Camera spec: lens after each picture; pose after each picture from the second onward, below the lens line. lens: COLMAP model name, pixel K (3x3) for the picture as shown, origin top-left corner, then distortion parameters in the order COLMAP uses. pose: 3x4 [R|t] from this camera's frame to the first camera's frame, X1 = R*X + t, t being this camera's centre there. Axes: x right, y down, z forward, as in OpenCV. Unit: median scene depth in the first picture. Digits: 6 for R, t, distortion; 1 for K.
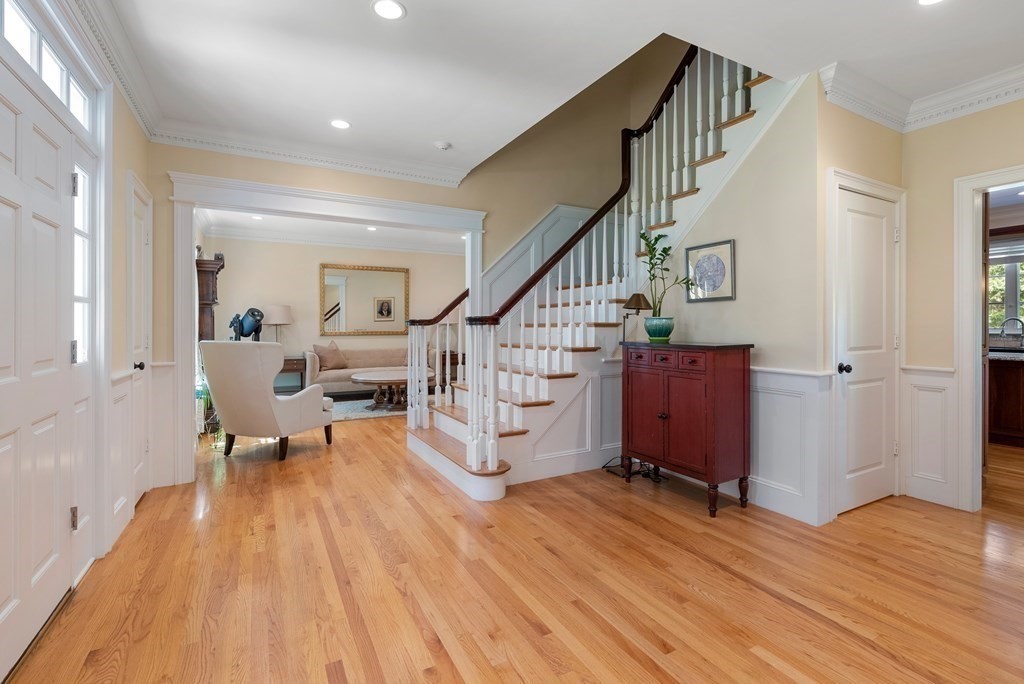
lens RADIAL K [[458.9, 0, 516.9], [0, 458.9, 327.2], [0, 0, 1]] dist [-0.020243, -0.000076]
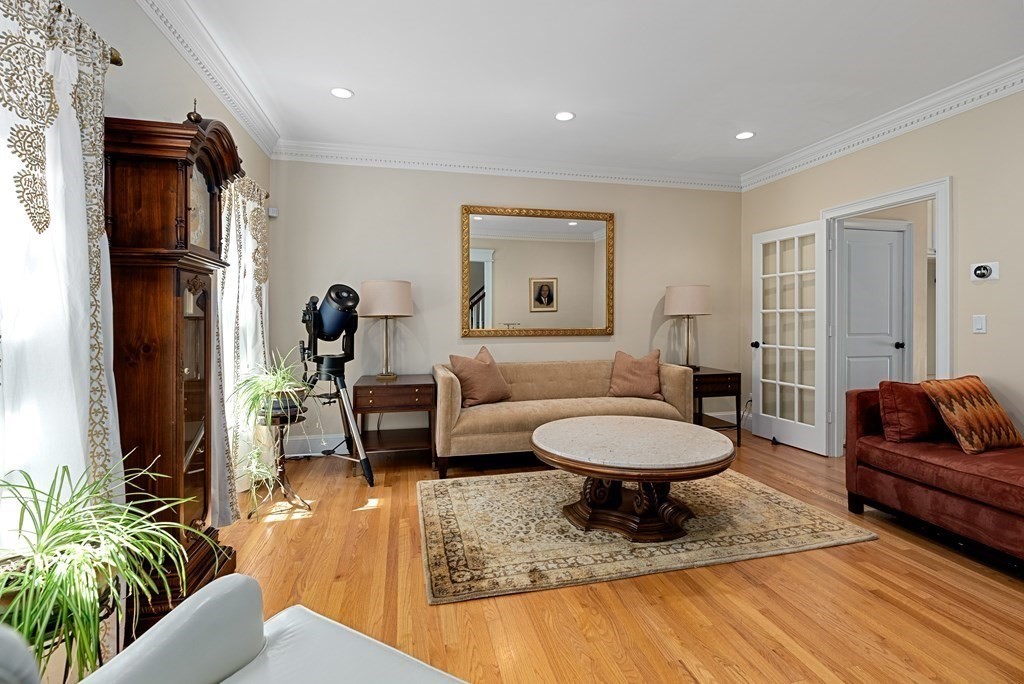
lens RADIAL K [[470.1, 0, 517.5], [0, 470.1, 318.4], [0, 0, 1]] dist [-0.000346, -0.000087]
pose [[0.961997, 0.000980, -0.273057, -0.215623], [-0.001626, 0.999996, -0.002139, -0.002402], [0.273054, 0.002502, 0.961995, 0.483553]]
